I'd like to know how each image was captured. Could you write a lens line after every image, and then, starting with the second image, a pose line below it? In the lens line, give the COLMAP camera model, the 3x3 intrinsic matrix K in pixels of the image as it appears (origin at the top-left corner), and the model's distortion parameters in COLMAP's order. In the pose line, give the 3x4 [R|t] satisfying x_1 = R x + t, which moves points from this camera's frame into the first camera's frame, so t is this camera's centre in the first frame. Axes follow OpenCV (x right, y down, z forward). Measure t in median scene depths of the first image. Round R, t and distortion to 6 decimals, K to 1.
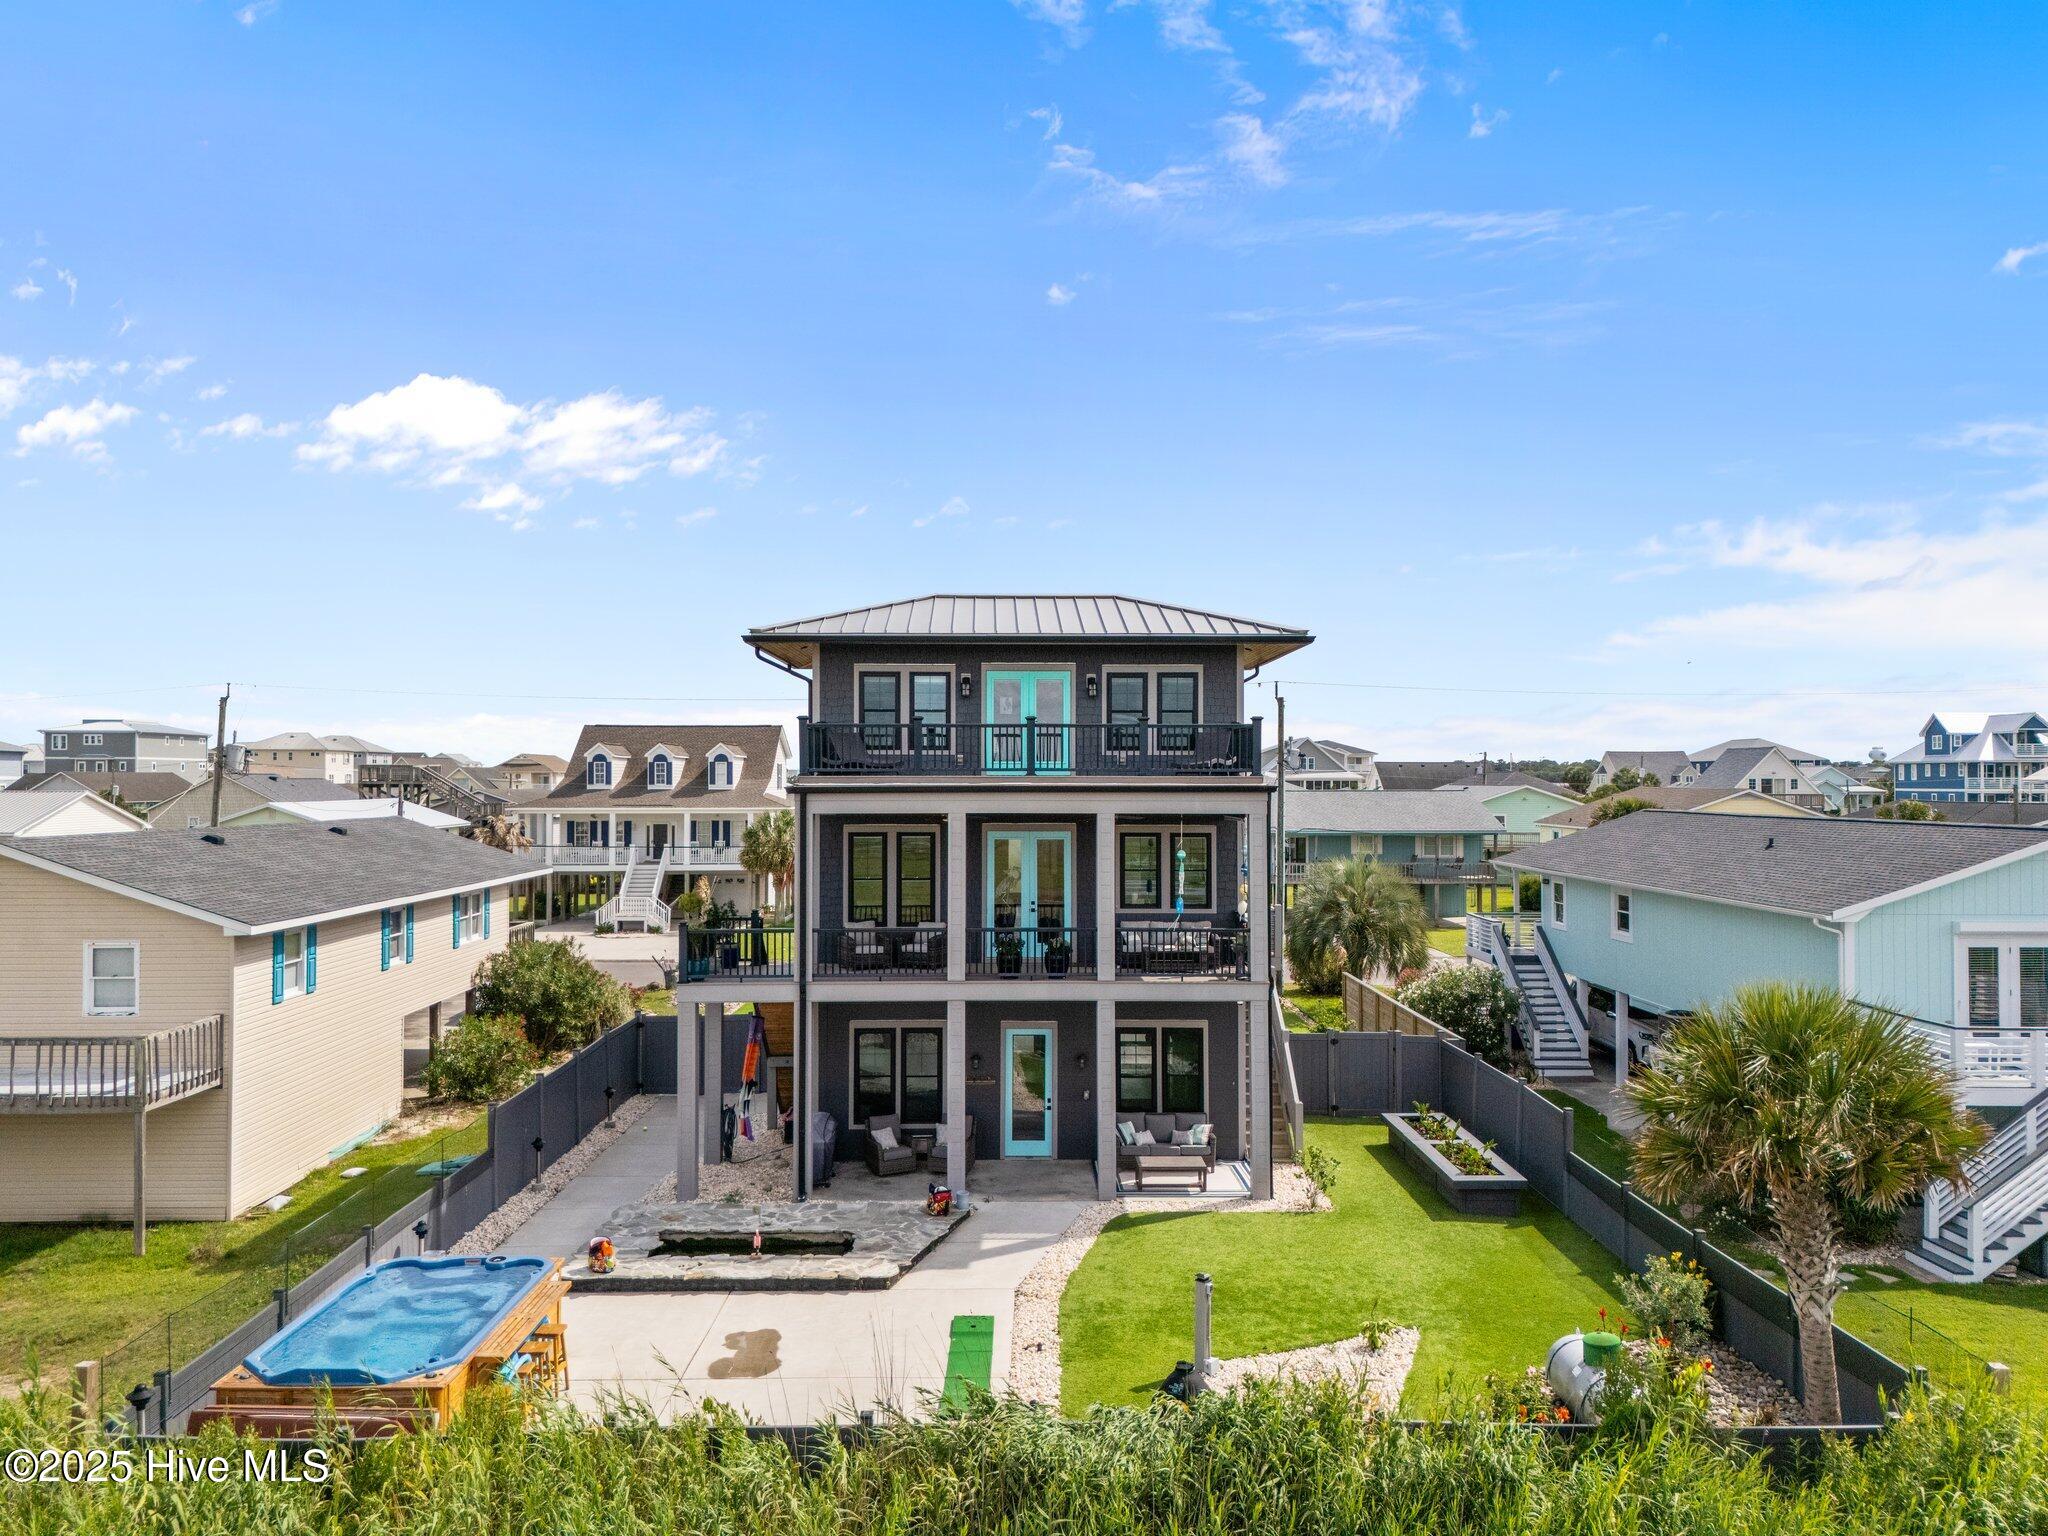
lens RADIAL K [[1503.2, 0, 1024.0], [0, 1503.2, 768.0], [0, 0, 1]] dist [0.086042, -0.087623]
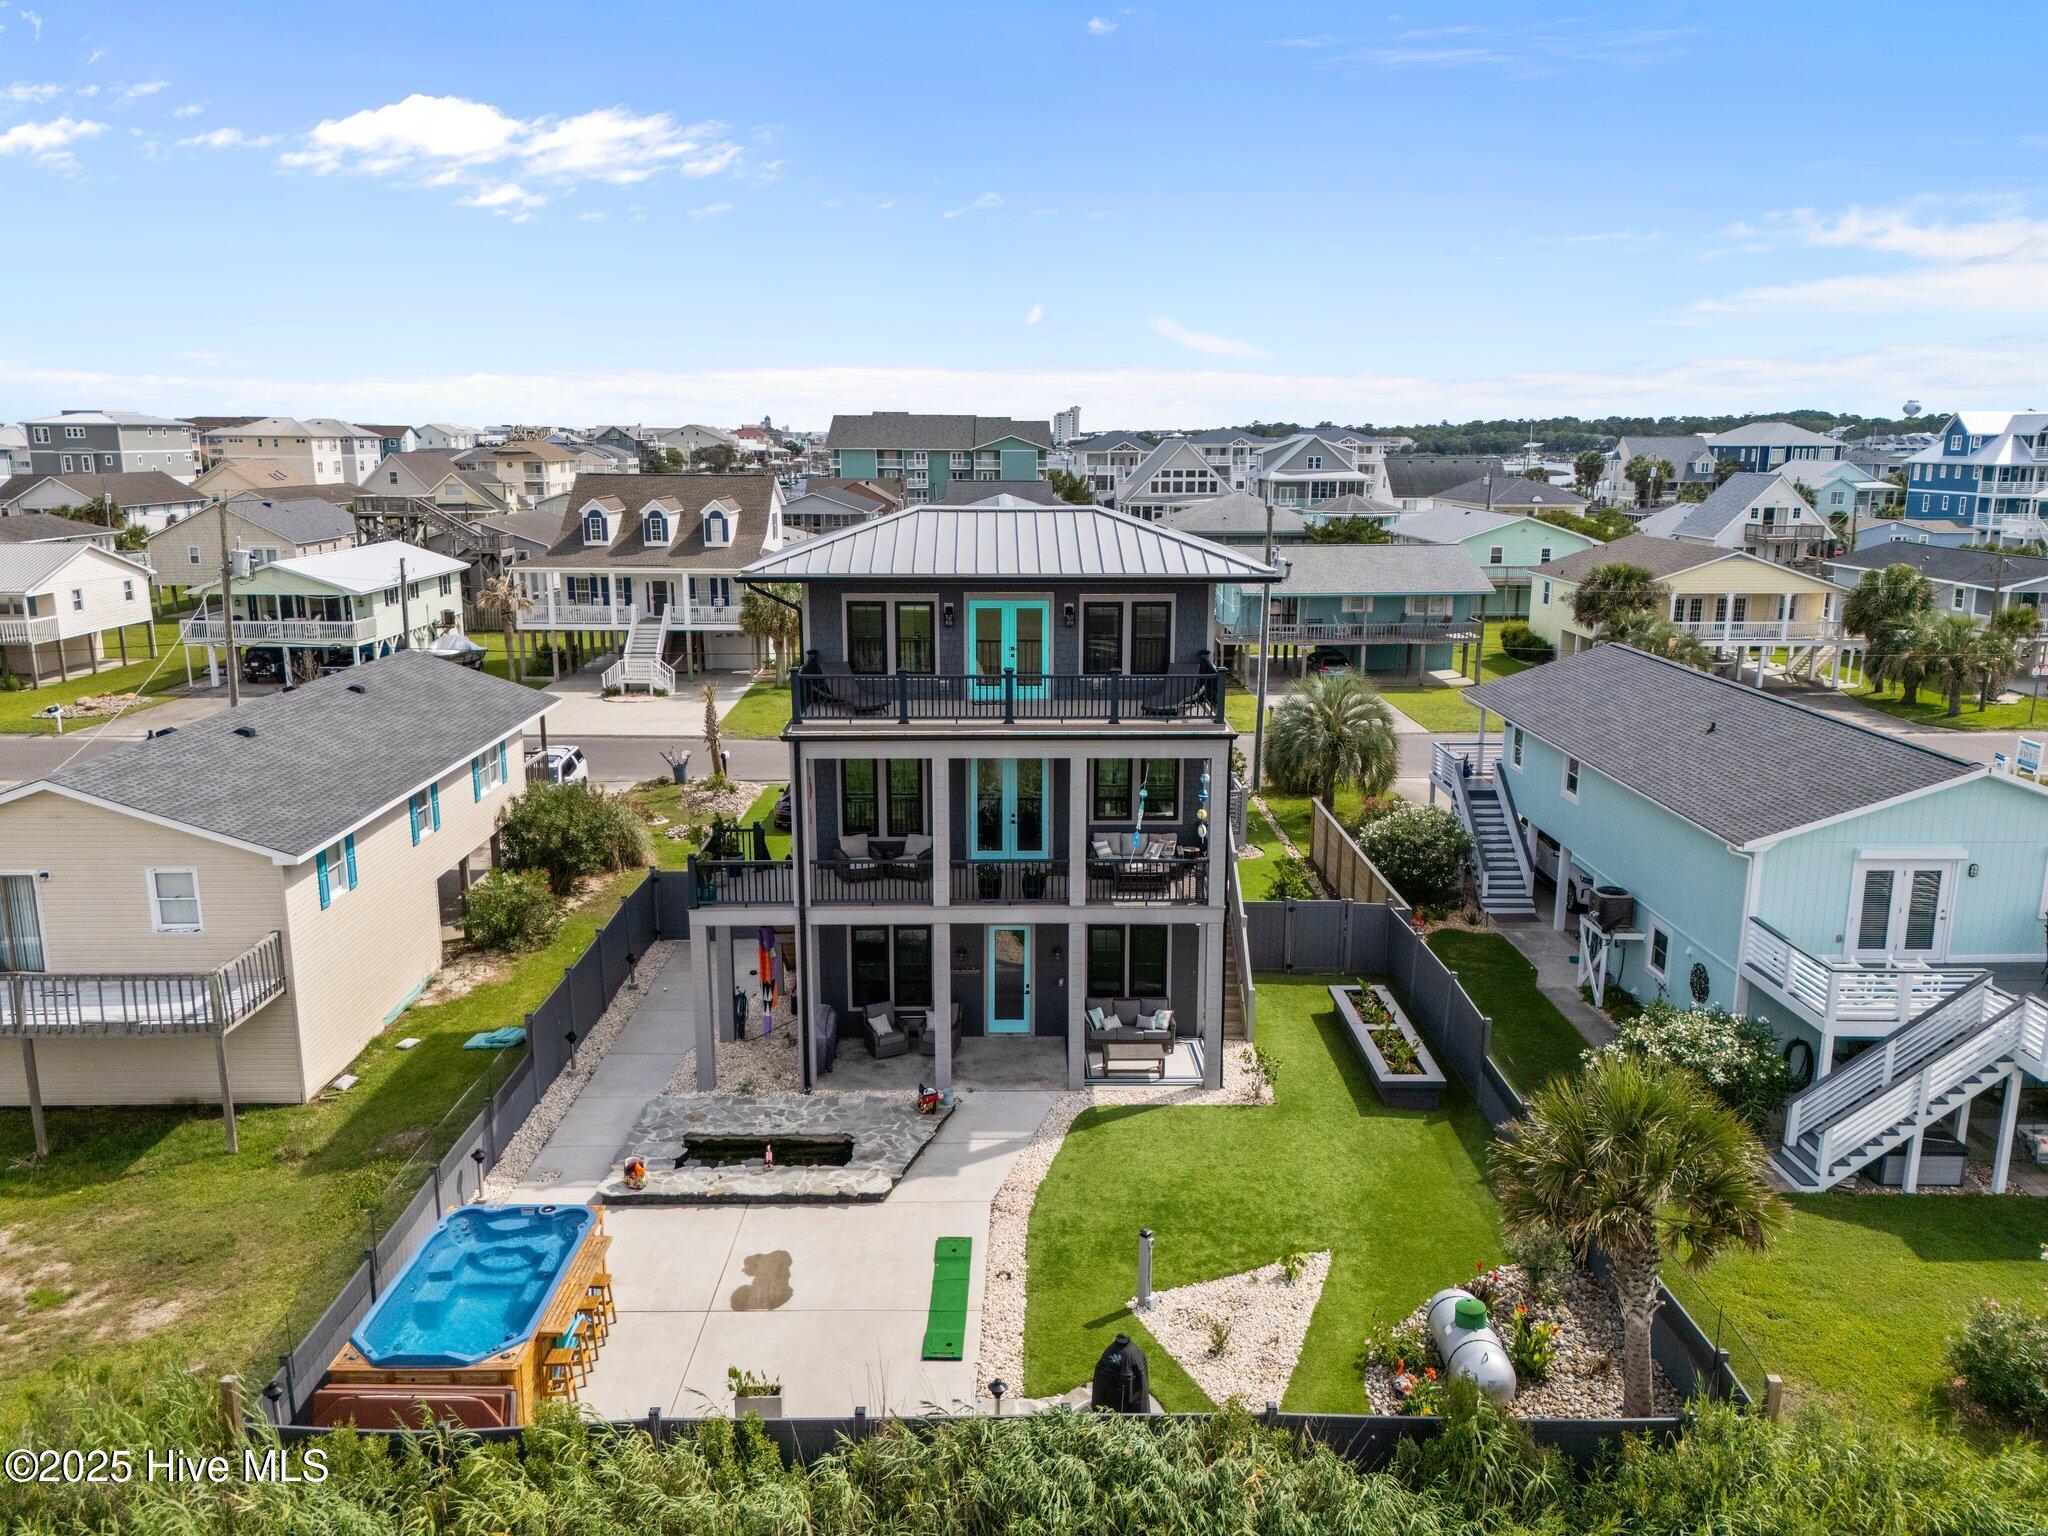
lens RADIAL K [[1512.4, 0, 1024.0], [0, 1512.4, 768.0], [0, 0, 1]] dist [0.086350, -0.089851]
pose [[0.999995, 0.001598, -0.002688, 0.017319], [-0.000959, 0.974889, 0.222687, -0.192557], [0.002976, -0.222684, 0.974886, -0.053760]]
